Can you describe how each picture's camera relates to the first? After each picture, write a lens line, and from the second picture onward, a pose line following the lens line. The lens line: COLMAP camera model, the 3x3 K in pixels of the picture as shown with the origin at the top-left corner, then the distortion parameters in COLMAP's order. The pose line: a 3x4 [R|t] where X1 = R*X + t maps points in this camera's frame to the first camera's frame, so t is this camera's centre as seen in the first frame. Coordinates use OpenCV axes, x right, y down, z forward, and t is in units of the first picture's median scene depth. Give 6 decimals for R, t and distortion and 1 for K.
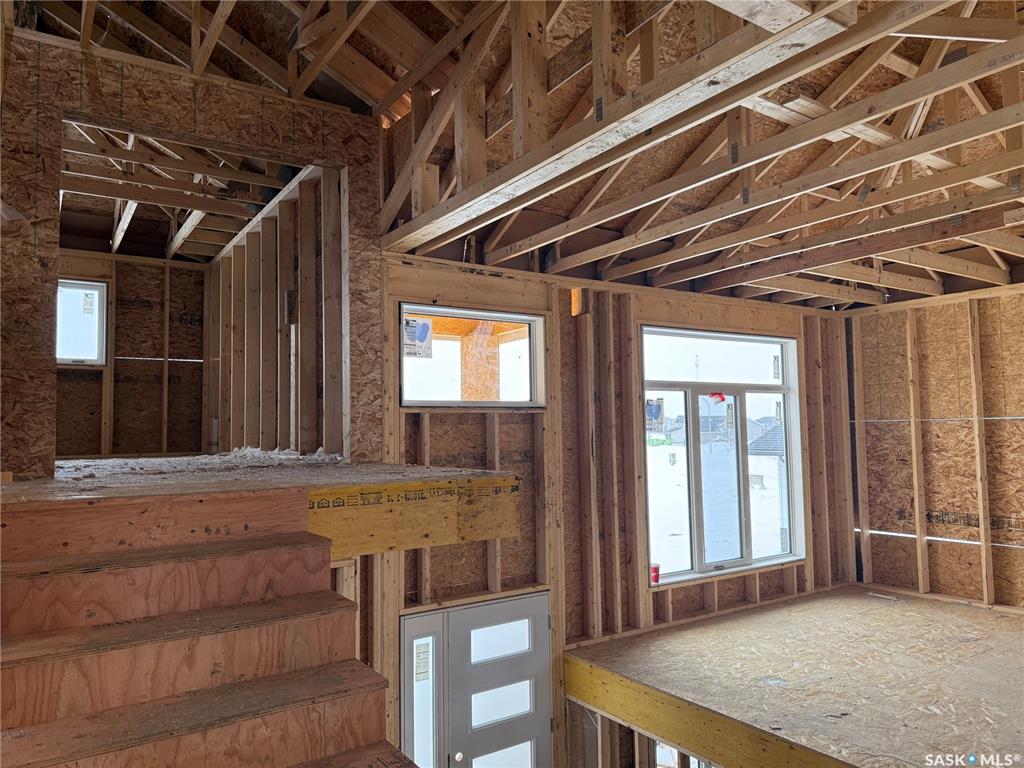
lens RADIAL K [[715.6, 0, 492.8], [0, 715.6, 384.0], [0, 0, 1]] dist [0.029898, -0.041119]
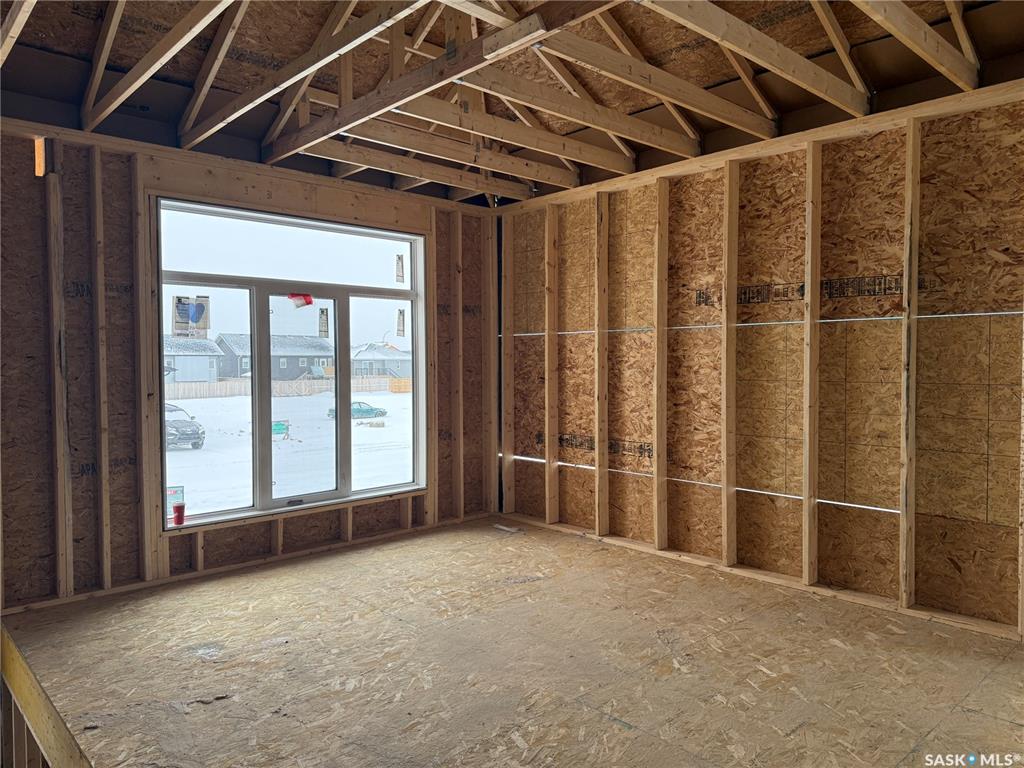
lens RADIAL K [[715.6, 0, 505.6], [0, 715.6, 381.4], [0, 0, 1]] dist [0.029898, -0.041119]
pose [[0.985189, 0.006627, 0.171341, 0.416844], [-0.022902, 0.995385, 0.093184, 0.031501], [-0.169933, -0.095728, 0.980795, 0.151309]]
